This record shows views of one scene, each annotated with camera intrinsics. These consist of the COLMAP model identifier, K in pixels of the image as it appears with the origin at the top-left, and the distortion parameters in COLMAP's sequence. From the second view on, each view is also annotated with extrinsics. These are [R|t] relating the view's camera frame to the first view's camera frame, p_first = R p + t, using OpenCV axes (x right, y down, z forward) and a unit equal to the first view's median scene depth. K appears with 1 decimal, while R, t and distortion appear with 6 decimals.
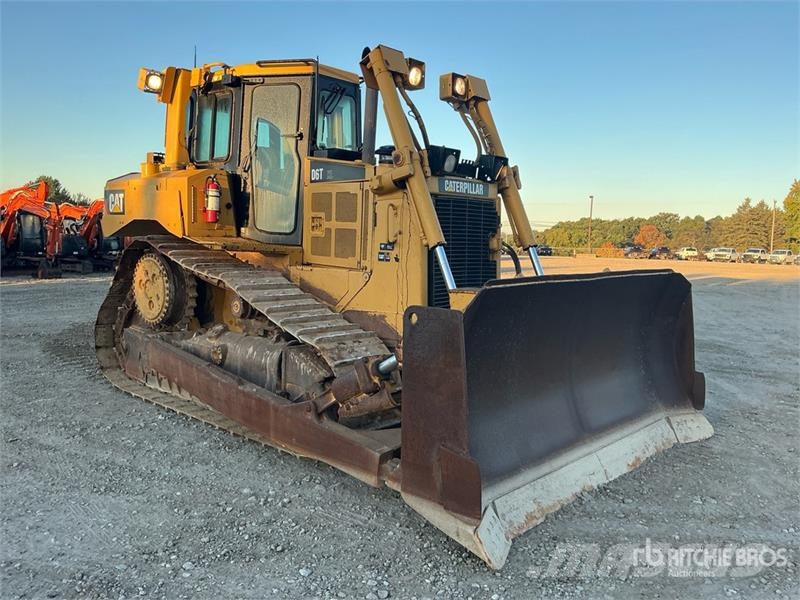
lens RADIAL K [[664.3, 0, 397.9], [0, 664.3, 300.0], [0, 0, 1]] dist [0.142447, -0.299476]
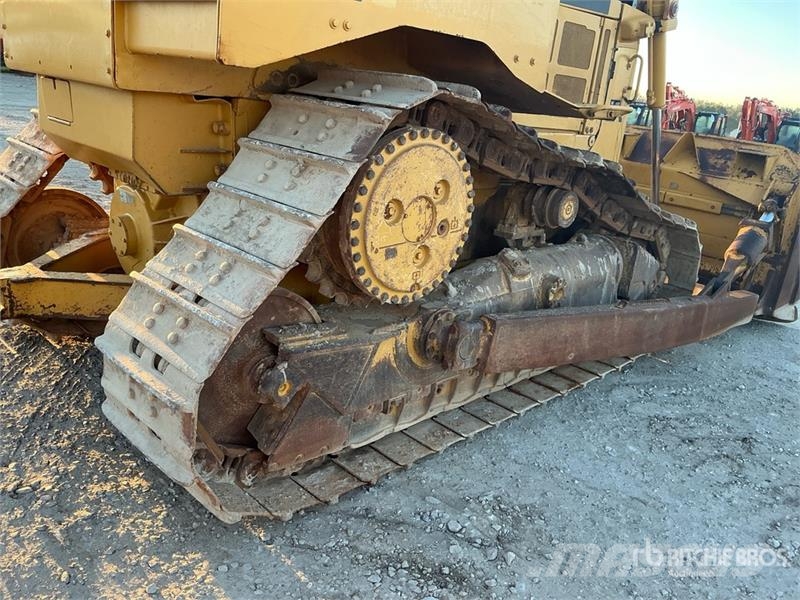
lens RADIAL K [[676.8, 0, 401.5], [0, 676.8, 314.7], [0, 0, 1]] dist [0.030194, -0.101611]
pose [[0.033143, -0.350059, 0.936141, -0.869618], [-0.011378, 0.936463, 0.350582, -0.117823], [-0.999386, -0.022271, 0.027054, 1.131265]]
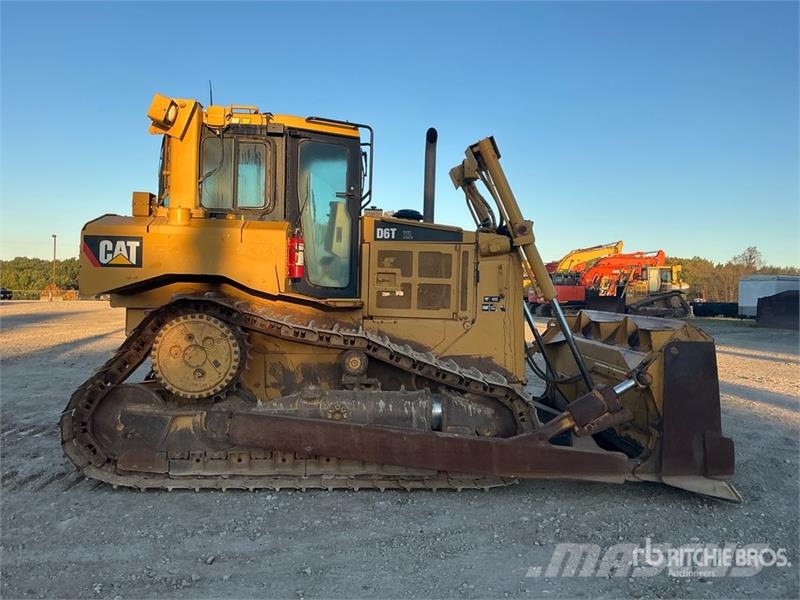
lens RADIAL K [[664.3, 0, 397.9], [0, 664.3, 300.0], [0, 0, 1]] dist [0.142447, -0.299476]
pose [[0.695593, -0.026374, 0.717952, -0.900400], [0.069721, 0.997087, -0.030922, -0.048210], [-0.715045, 0.071565, 0.695406, 0.258228]]
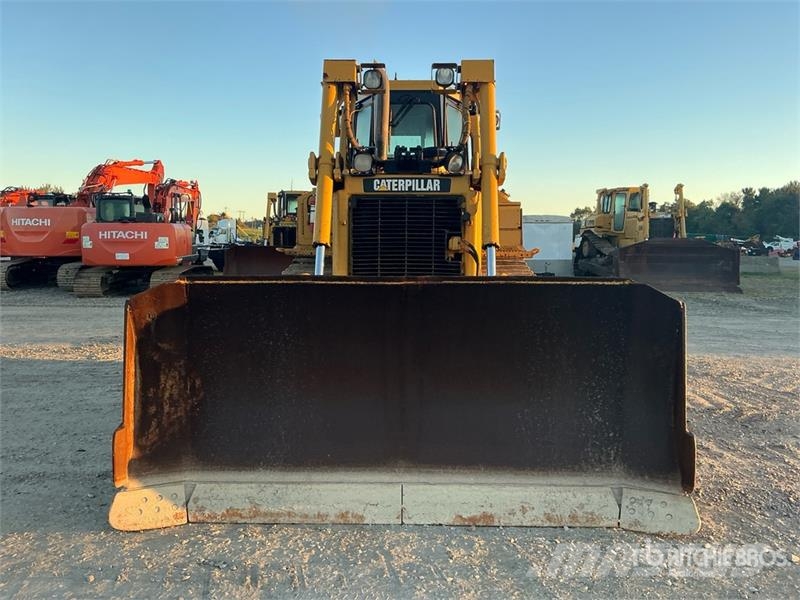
lens RADIAL K [[664.3, 0, 397.9], [0, 664.3, 300.0], [0, 0, 1]] dist [0.142447, -0.299476]
pose [[0.659638, 0.047102, -0.750106, 0.764407], [-0.062995, 0.997987, 0.007269, -0.011499], [0.748939, 0.042458, 0.661277, 0.353764]]
